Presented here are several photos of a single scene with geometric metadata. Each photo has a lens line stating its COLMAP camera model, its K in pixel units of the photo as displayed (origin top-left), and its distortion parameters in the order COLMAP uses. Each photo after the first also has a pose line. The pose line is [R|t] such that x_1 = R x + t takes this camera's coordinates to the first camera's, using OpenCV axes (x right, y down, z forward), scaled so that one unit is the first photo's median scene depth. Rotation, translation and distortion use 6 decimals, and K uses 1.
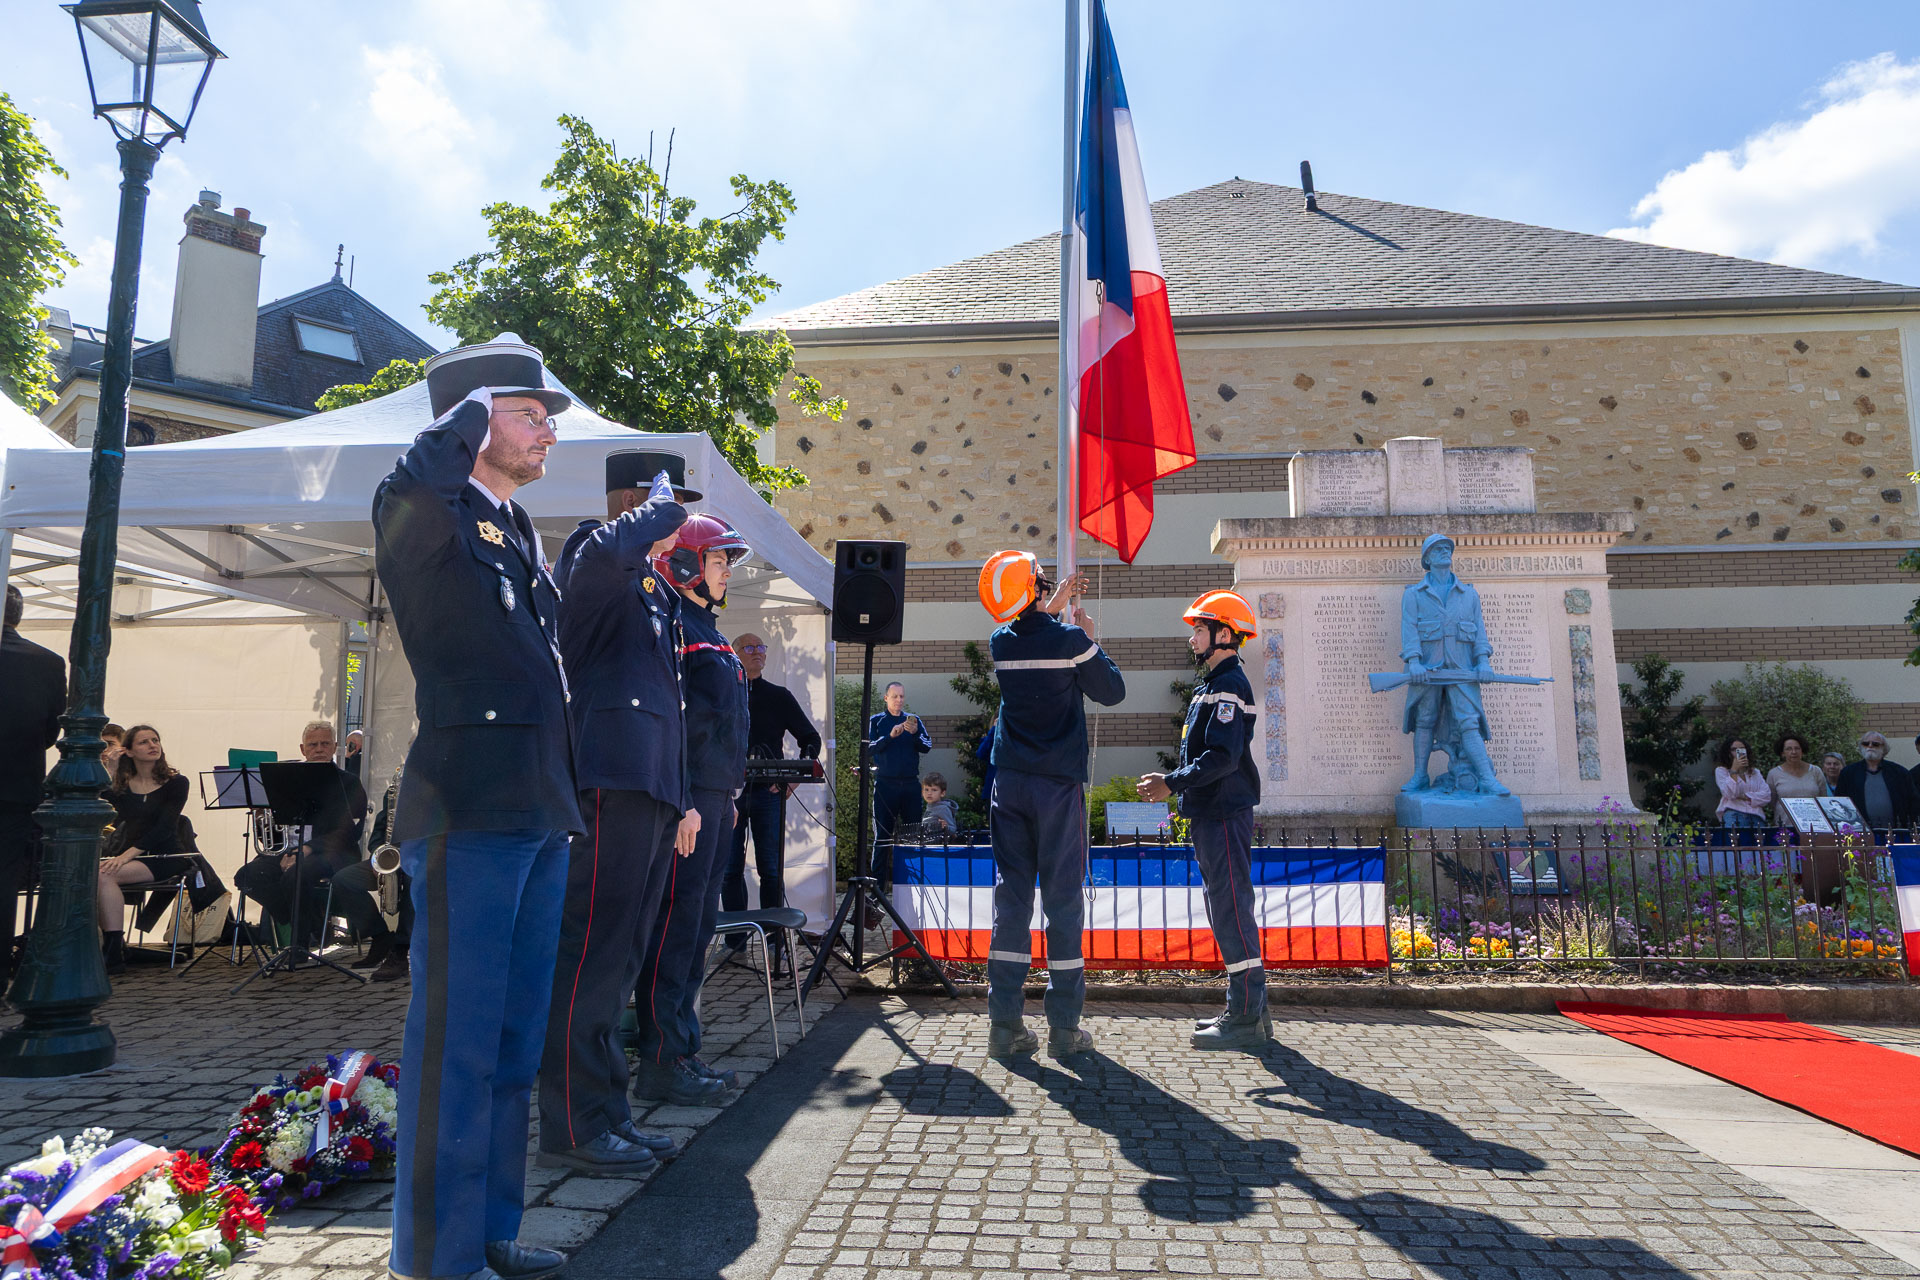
lens RADIAL K [[1292.7, 0, 960.0], [0, 1292.7, 640.0], [0, 0, 1]] dist [-0.028022, 0.005157]
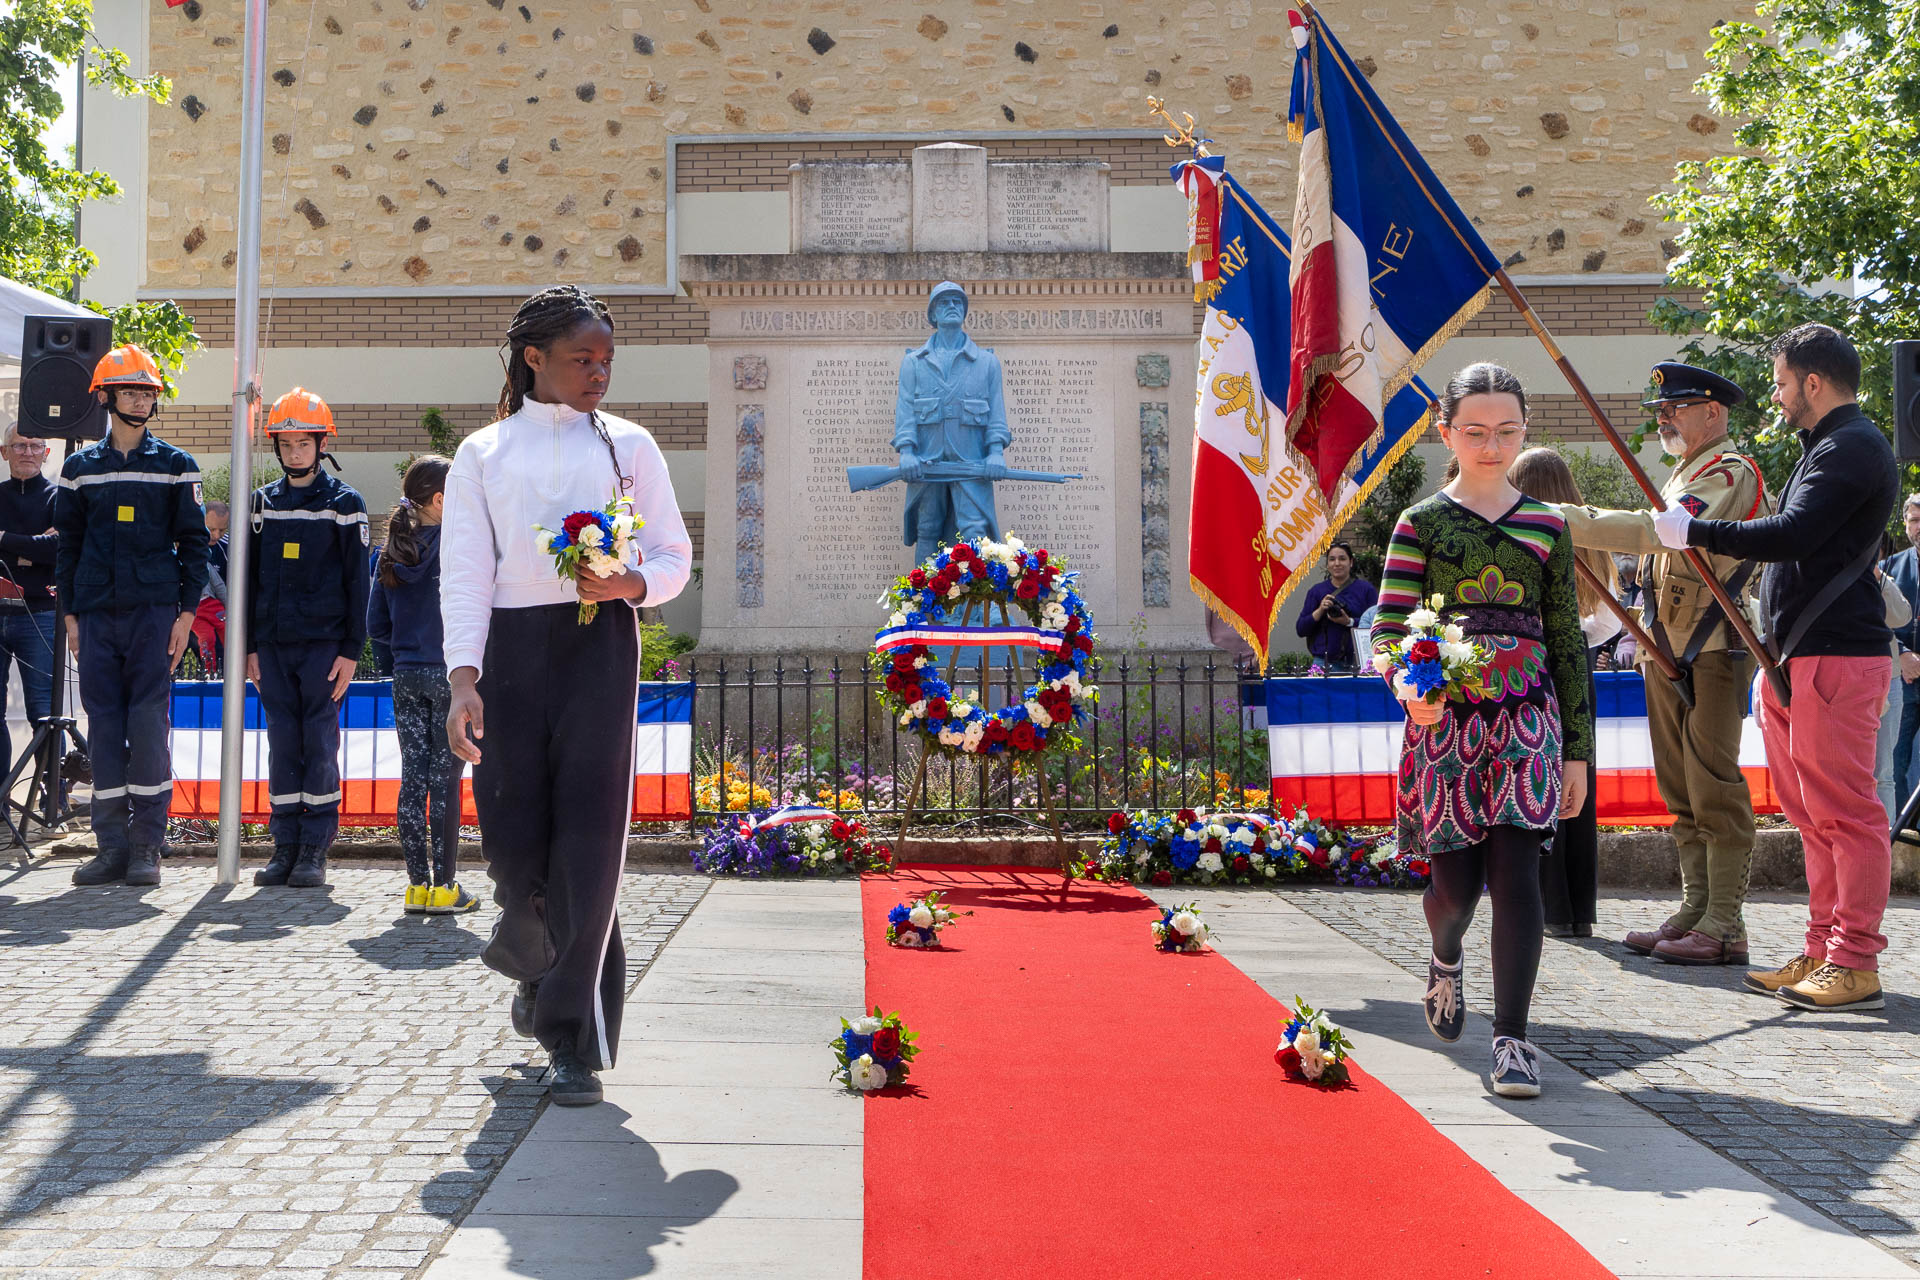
lens RADIAL K [[2343.0, 0, 911.4], [0, 2343.0, 506.9], [0, 0, 1]] dist [-0.001773, 0.029002]
pose [[0.997158, 0.002334, 0.075303, 0.178716], [-0.006909, 0.998141, 0.060553, -0.024462], [-0.075022, -0.060902, 0.995320, -0.271015]]
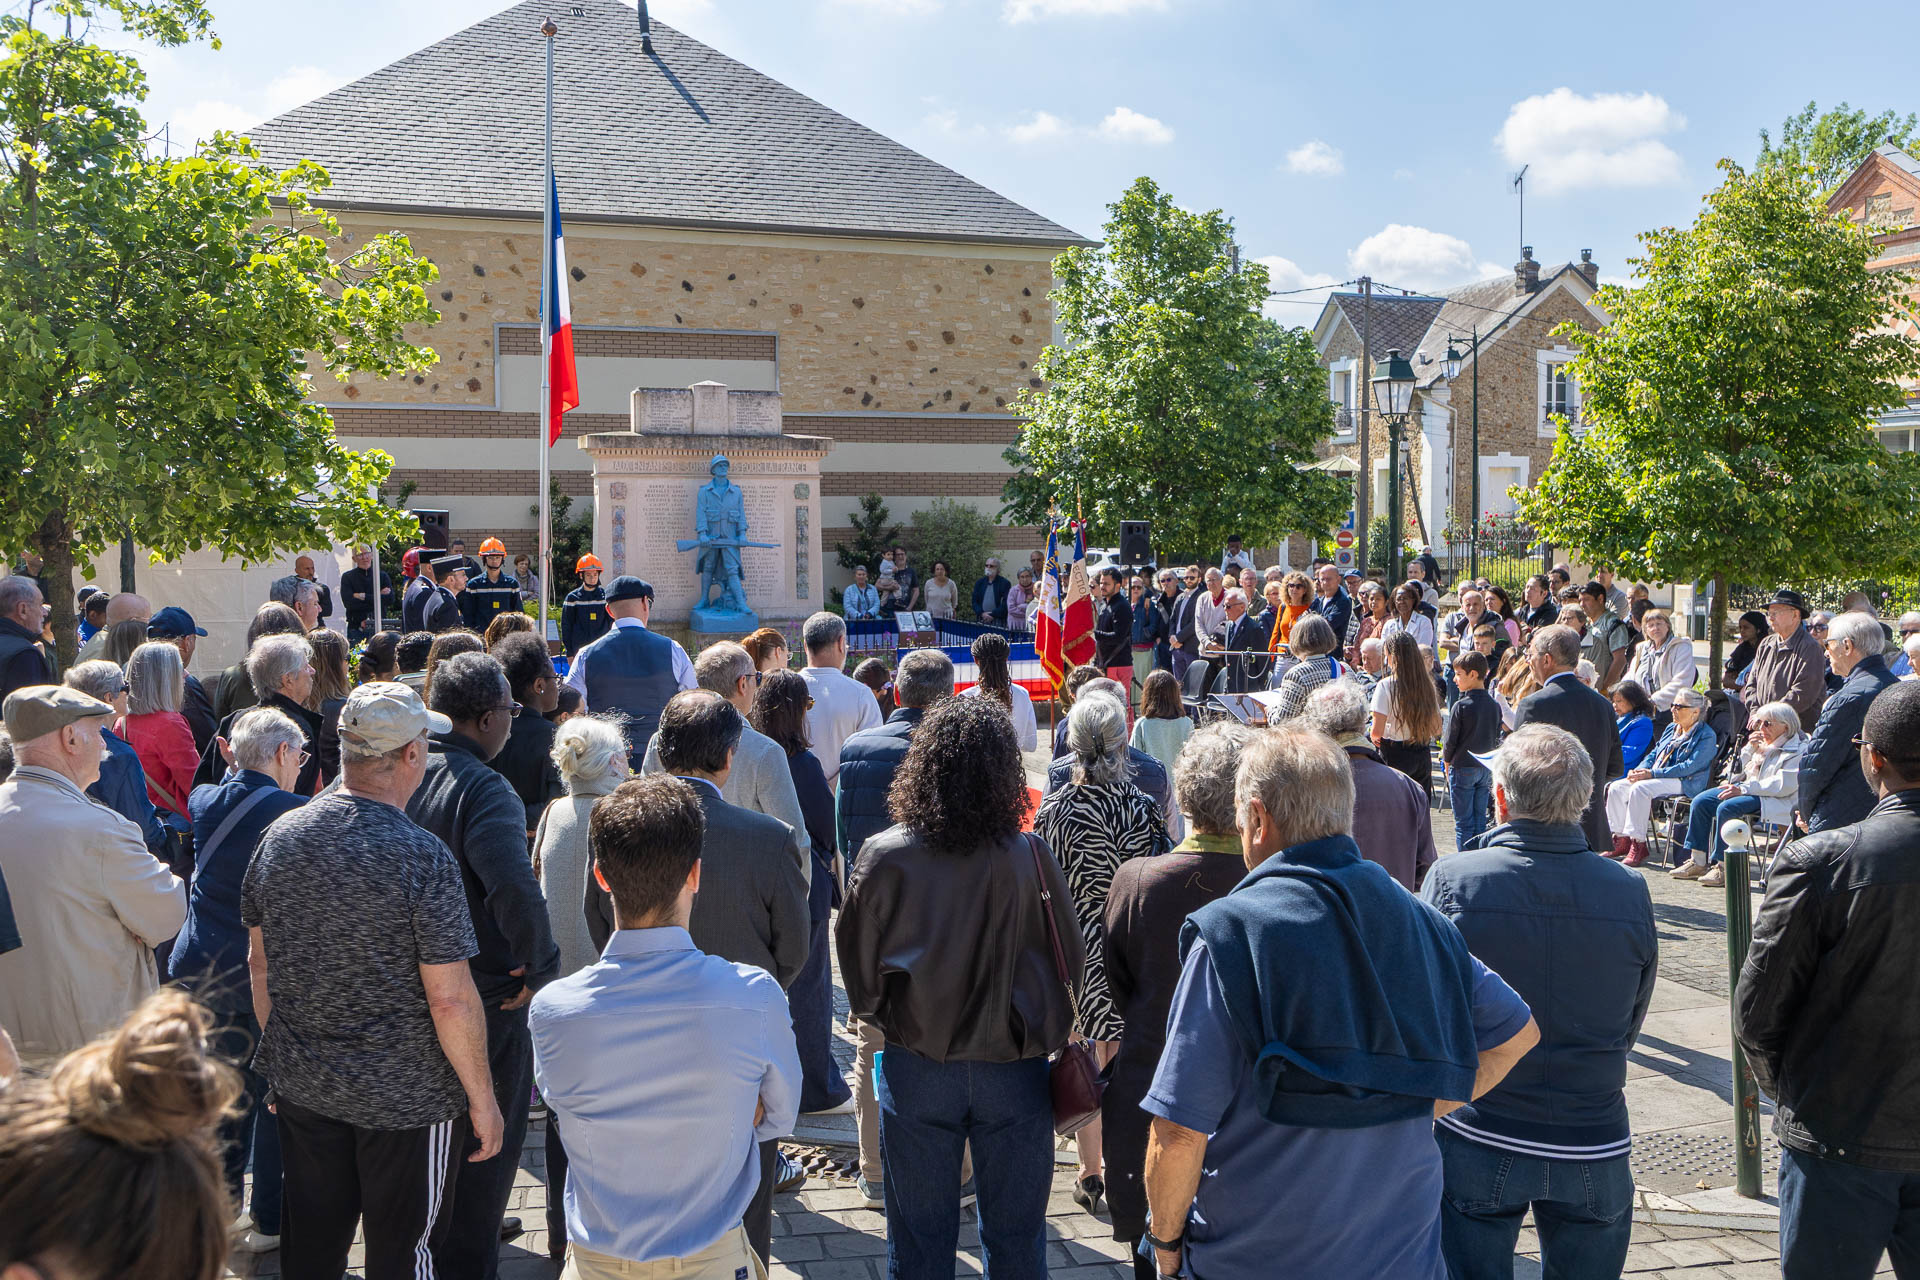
lens RADIAL K [[1944.4, 0, 960.0], [0, 1944.4, 640.0], [0, 0, 1]] dist [0.004727, 0.010380]
pose [[0.903705, -0.026779, 0.427317, -0.306082], [-0.060428, 0.980075, 0.189215, -0.246758], [-0.423870, -0.196817, 0.884080, -1.000182]]
